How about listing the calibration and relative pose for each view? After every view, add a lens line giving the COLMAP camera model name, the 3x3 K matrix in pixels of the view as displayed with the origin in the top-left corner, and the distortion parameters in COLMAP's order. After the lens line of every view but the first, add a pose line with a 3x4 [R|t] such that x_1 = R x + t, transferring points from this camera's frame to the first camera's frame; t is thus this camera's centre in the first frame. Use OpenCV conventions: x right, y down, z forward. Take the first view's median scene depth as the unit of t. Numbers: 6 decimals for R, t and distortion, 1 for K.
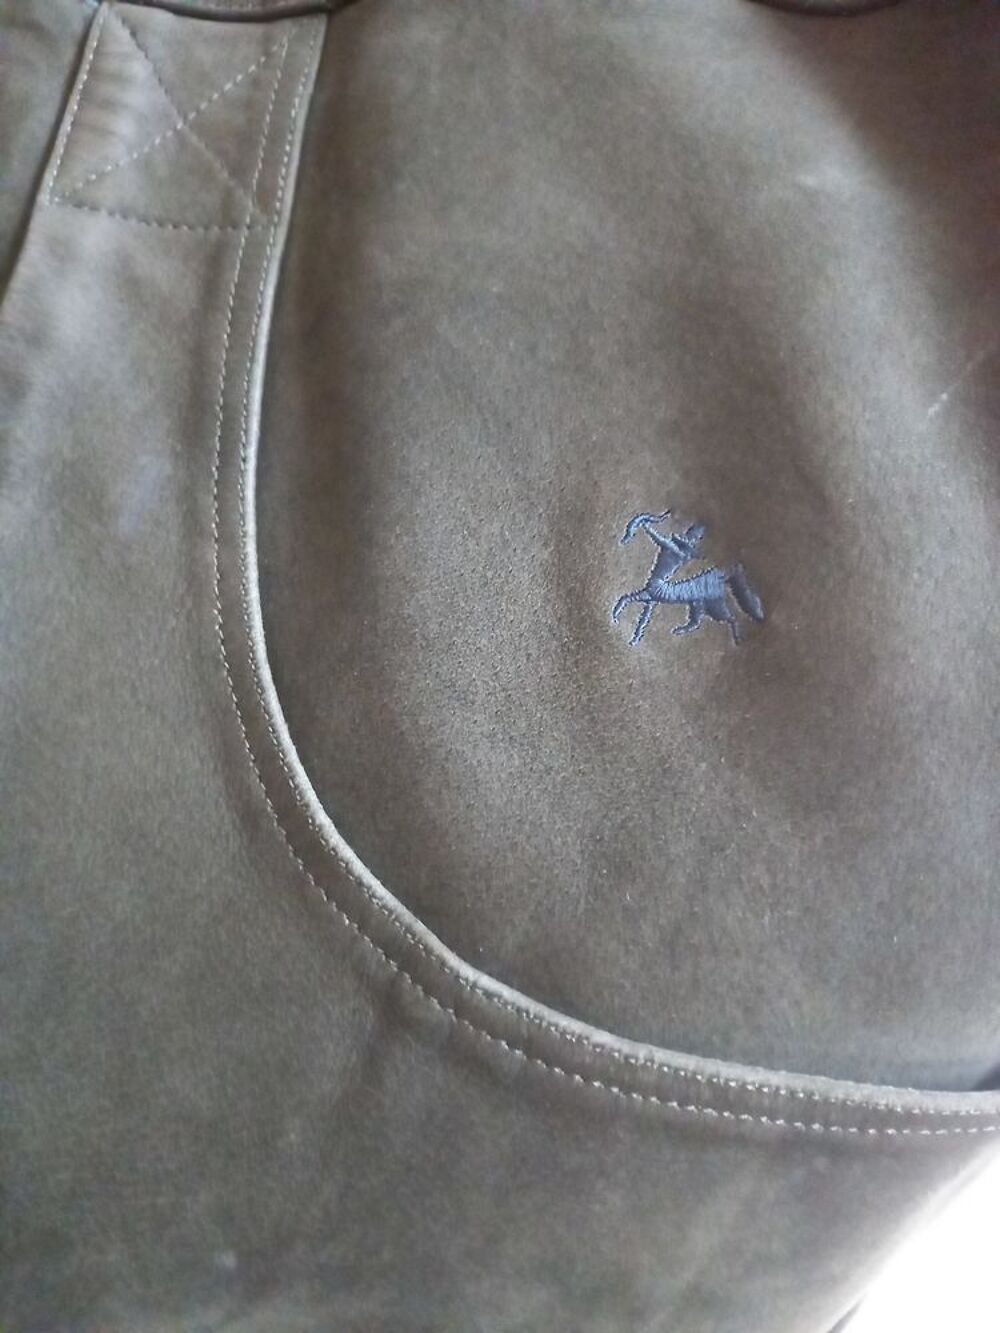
lens RADIAL K [[889.7, 0, 500.0], [0, 889.7, 666.5], [0, 0, 1]] dist [-0.024555, 0.000214]
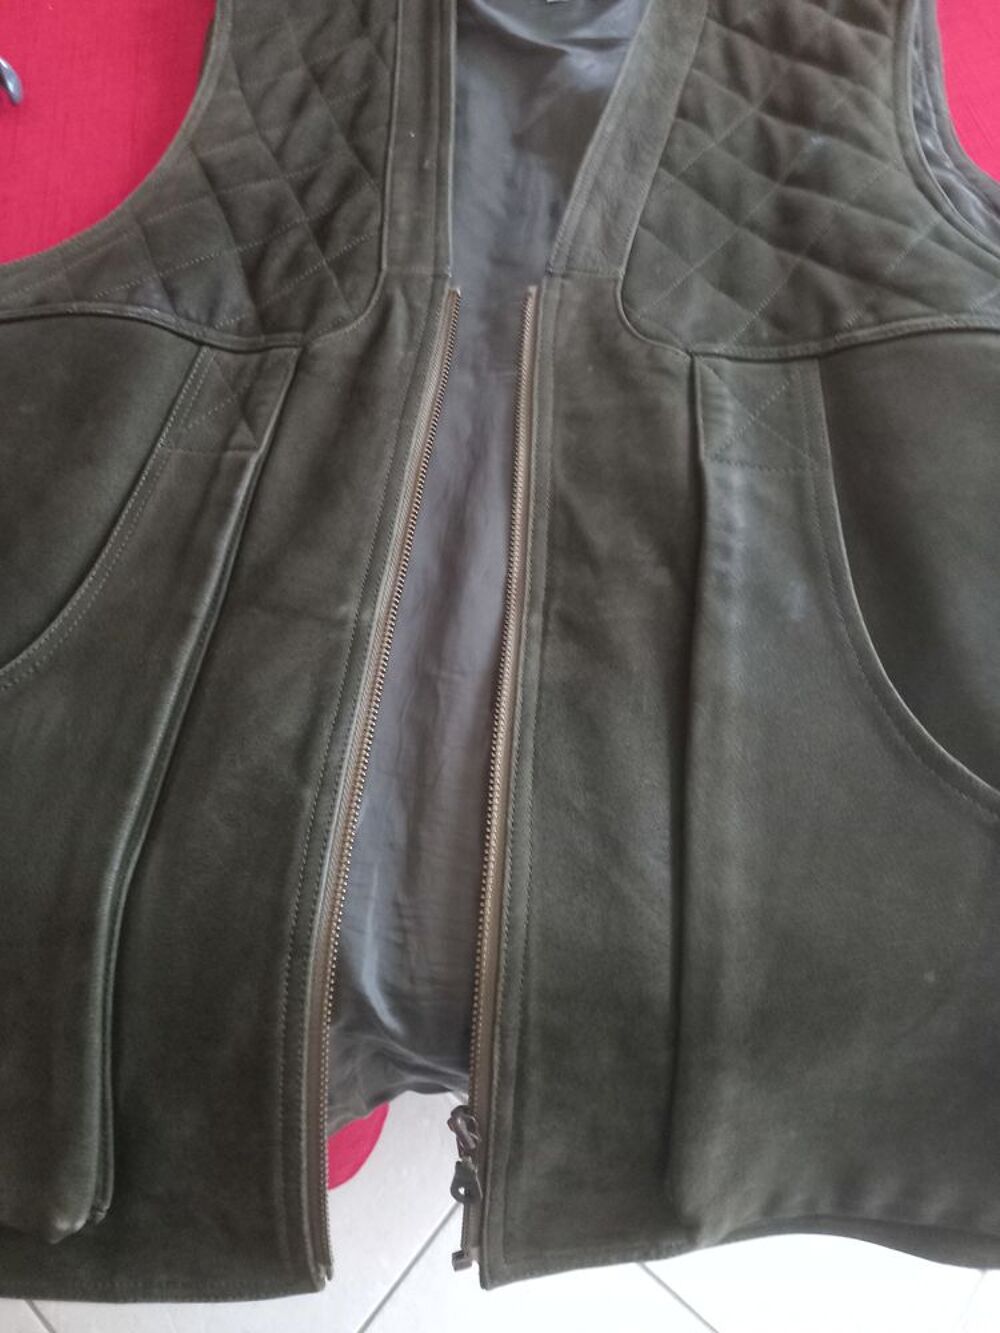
lens RADIAL K [[889.7, 0, 500.0], [0, 889.7, 666.5], [0, 0, 1]] dist [-0.024555, 0.000214]
pose [[0.998501, -0.042987, -0.033874, -0.991565], [0.035749, 0.980927, -0.191061, 0.294856], [0.041441, 0.189564, 0.980993, -0.913430]]
